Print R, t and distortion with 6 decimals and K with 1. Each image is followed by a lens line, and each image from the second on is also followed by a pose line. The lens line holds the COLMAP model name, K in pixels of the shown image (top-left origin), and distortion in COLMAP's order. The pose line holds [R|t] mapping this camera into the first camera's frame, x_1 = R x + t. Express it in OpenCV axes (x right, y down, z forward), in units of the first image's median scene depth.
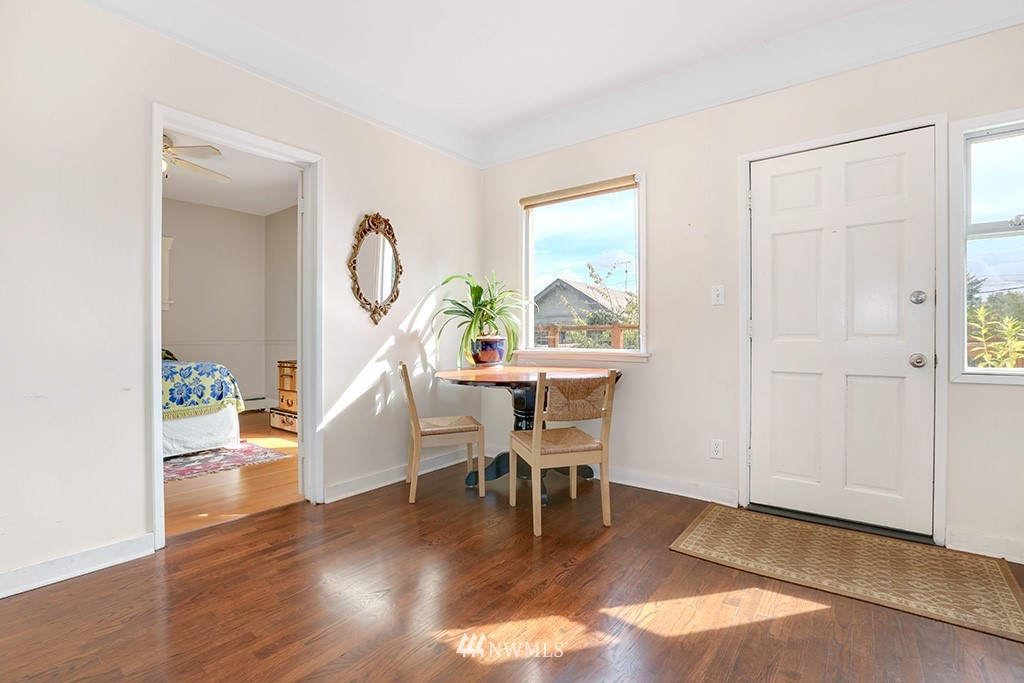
lens RADIAL K [[465.7, 0, 516.6], [0, 465.7, 342.6], [0, 0, 1]] dist [-0.028942, 0.003787]
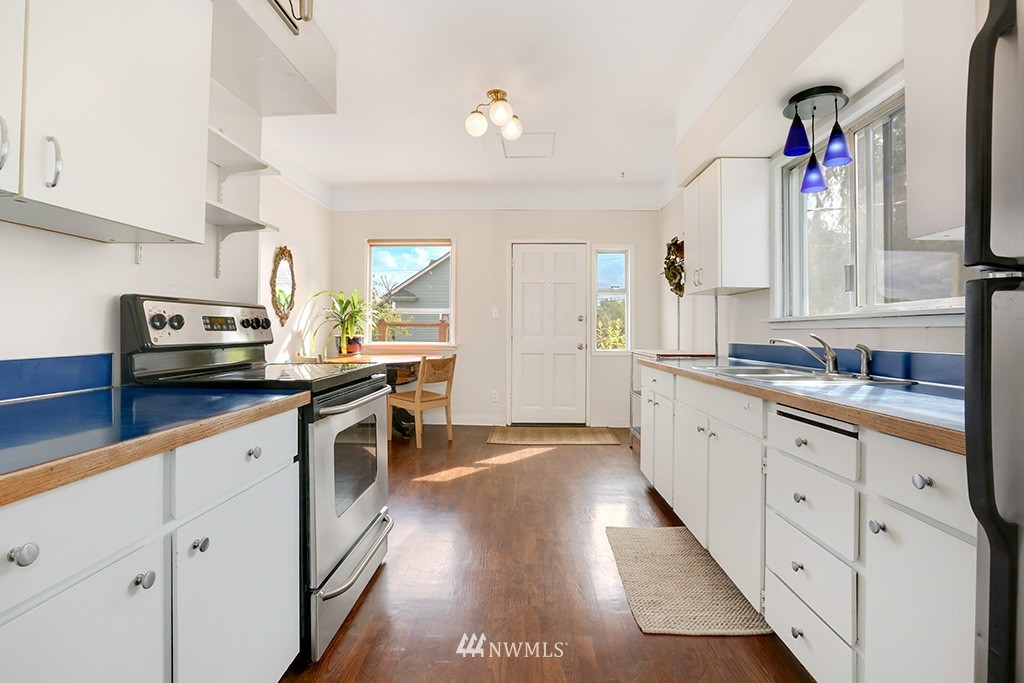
lens RADIAL K [[465.7, 0, 510.6], [0, 465.7, 334.6], [0, 0, 1]] dist [-0.028942, 0.003787]
pose [[0.817328, -0.001273, 0.576171, -0.569108], [0.000754, 0.999999, 0.001139, -0.016793], [-0.576172, -0.000496, 0.817328, -0.534240]]
